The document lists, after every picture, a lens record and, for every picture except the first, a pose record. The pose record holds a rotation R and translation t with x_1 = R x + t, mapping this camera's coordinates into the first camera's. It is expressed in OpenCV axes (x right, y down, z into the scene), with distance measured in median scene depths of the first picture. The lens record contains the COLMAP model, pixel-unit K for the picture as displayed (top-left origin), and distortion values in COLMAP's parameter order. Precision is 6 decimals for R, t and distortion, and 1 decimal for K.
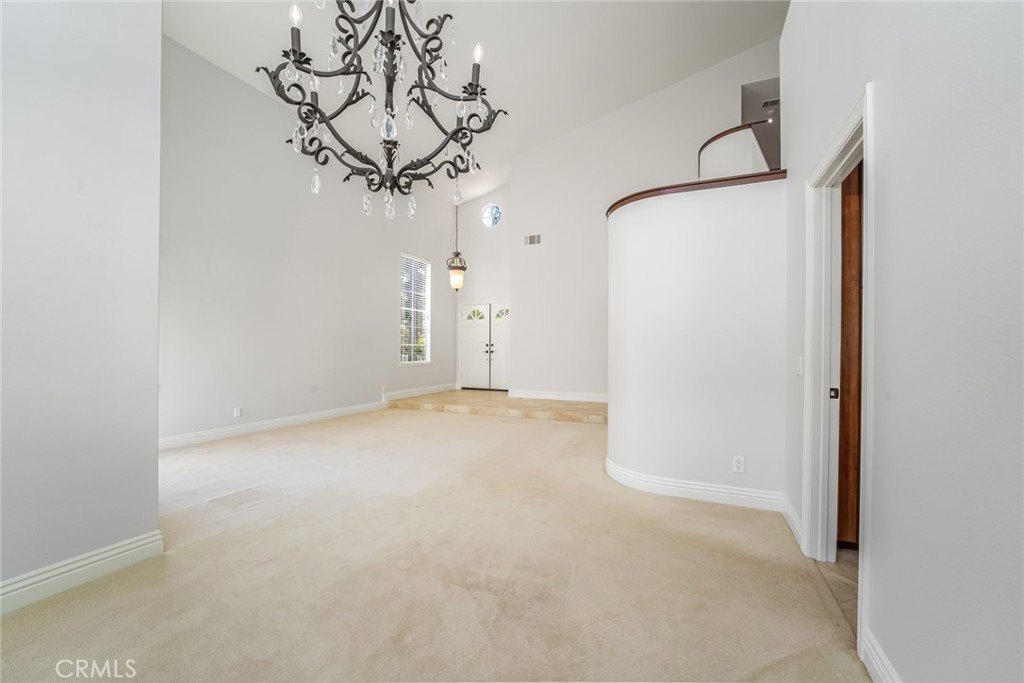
lens RADIAL K [[419.6, 0, 507.3], [0, 419.6, 345.0], [0, 0, 1]] dist [-0.001145, 0.000009]
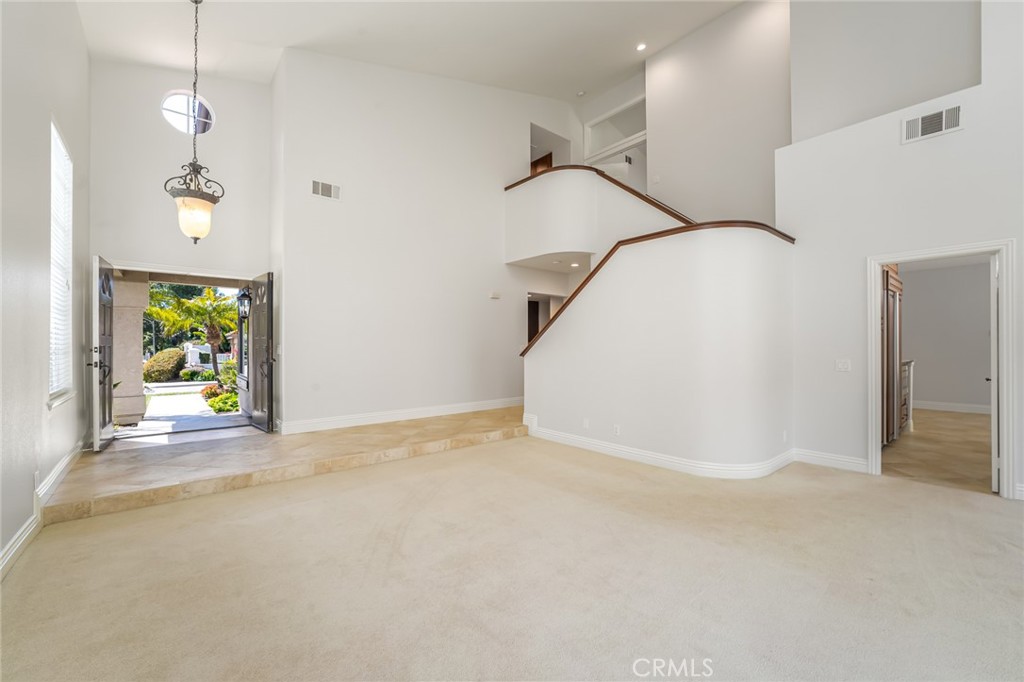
lens RADIAL K [[419.6, 0, 507.3], [0, 419.6, 344.5], [0, 0, 1]] dist [-0.001145, 0.000009]
pose [[0.435360, 0.003350, 0.900250, -0.486424], [0.005304, 0.999966, -0.006287, -0.003411], [-0.900241, 0.007512, 0.435328, 0.544151]]
